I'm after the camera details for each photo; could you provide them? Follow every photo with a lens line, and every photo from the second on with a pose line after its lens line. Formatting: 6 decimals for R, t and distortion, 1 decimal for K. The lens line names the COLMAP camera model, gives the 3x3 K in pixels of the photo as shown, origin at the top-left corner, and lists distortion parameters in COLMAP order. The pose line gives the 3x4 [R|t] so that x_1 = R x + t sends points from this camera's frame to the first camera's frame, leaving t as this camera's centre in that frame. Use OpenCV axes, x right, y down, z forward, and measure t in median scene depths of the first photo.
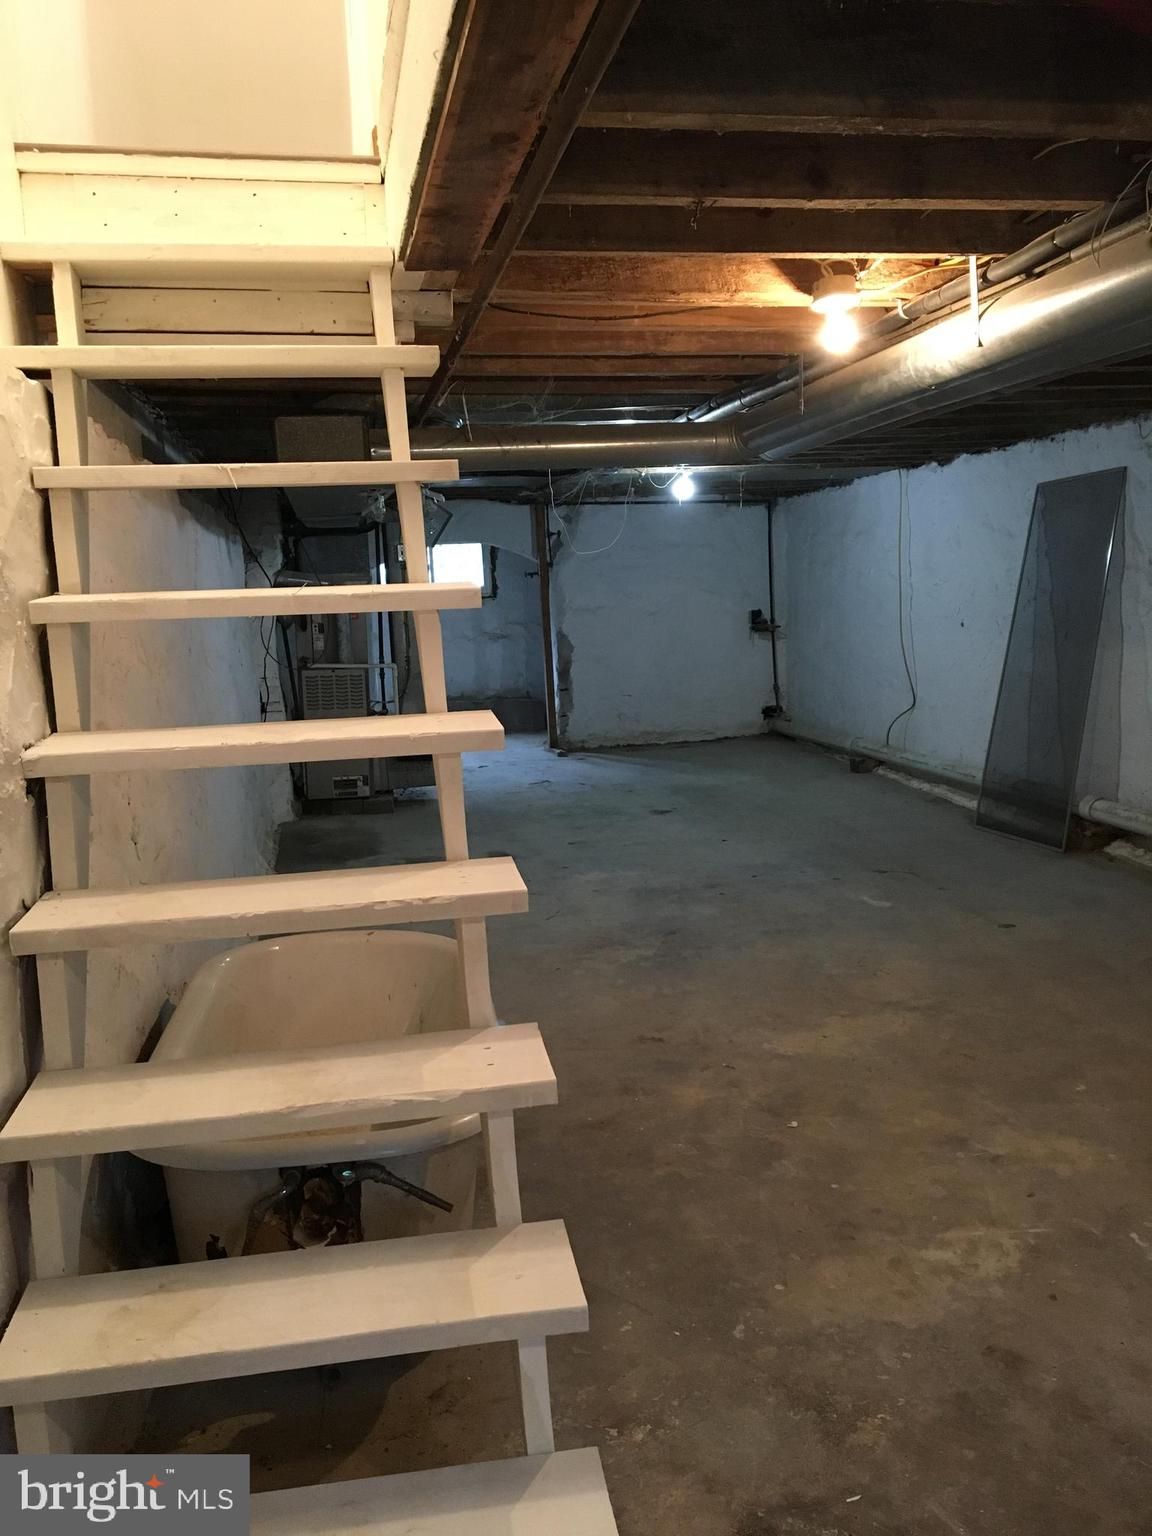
lens RADIAL K [[1297.5, 0, 573.4], [0, 1297.5, 762.0], [0, 0, 1]] dist [0.079348, -0.125043]
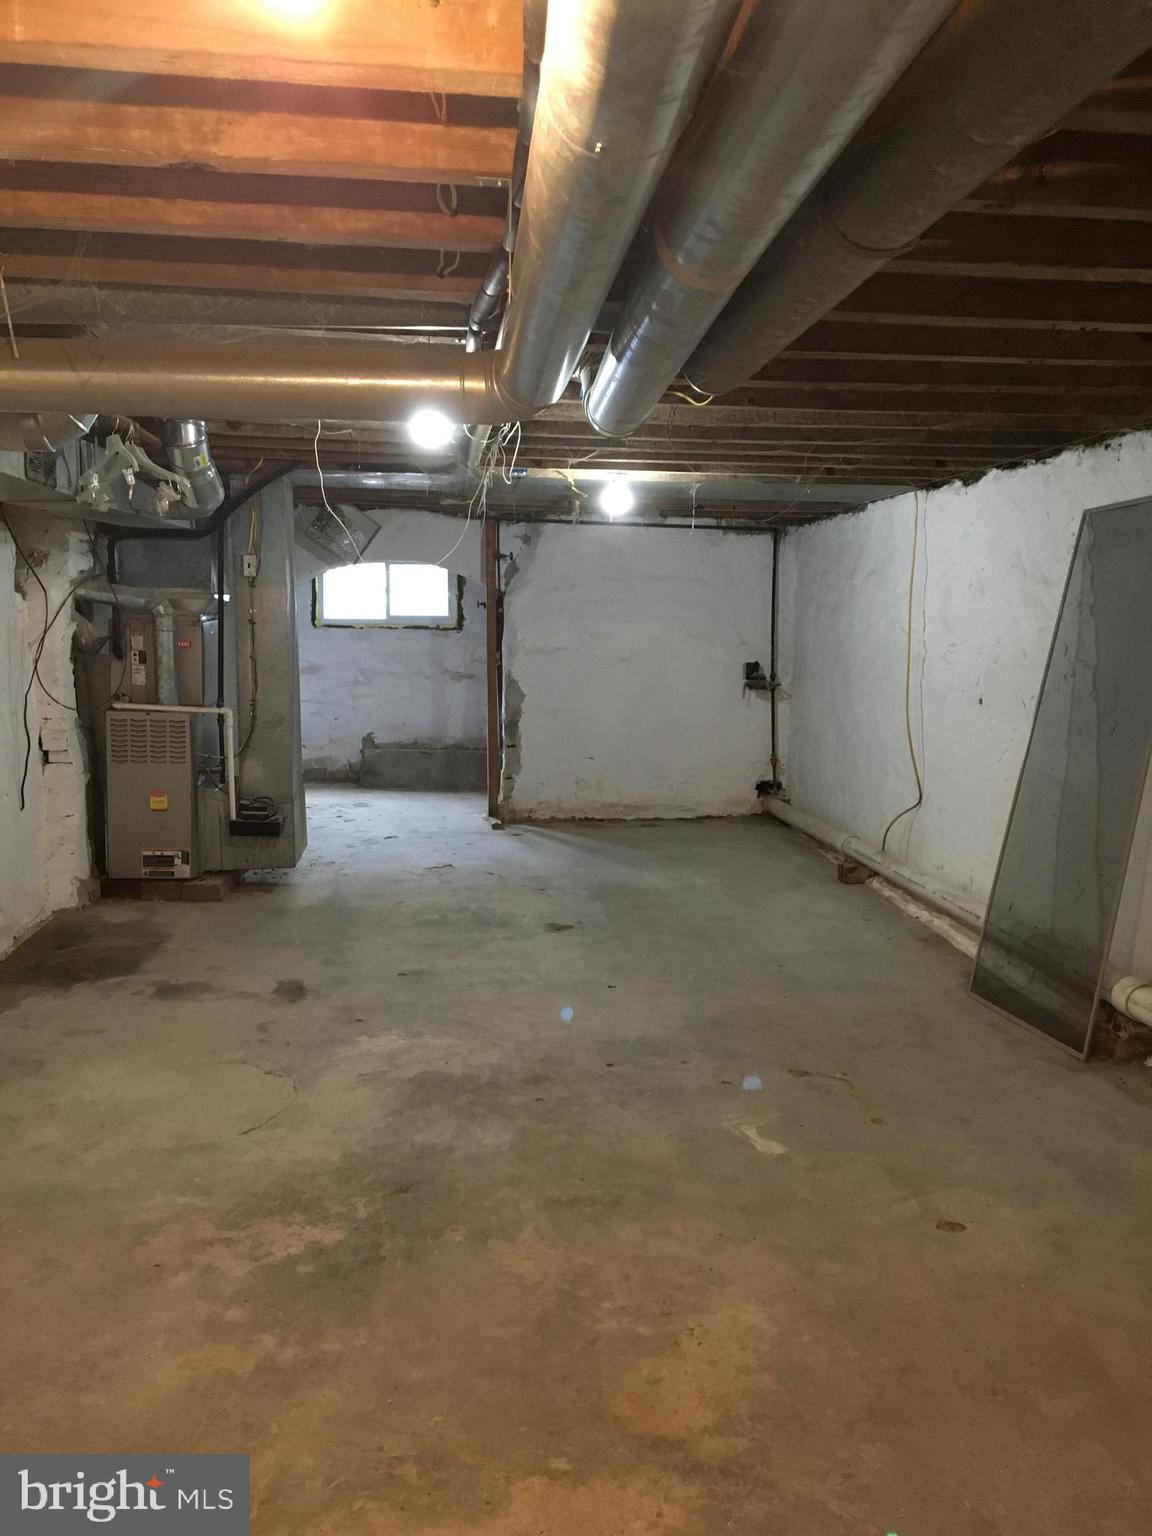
lens RADIAL K [[1297.5, 0, 573.9], [0, 1297.5, 767.1], [0, 0, 1]] dist [0.079348, -0.125043]
pose [[0.995606, 0.060854, -0.071172, 0.115957], [-0.062339, 0.997877, -0.018831, -0.037629], [0.069875, 0.023185, 0.997286, 0.236374]]
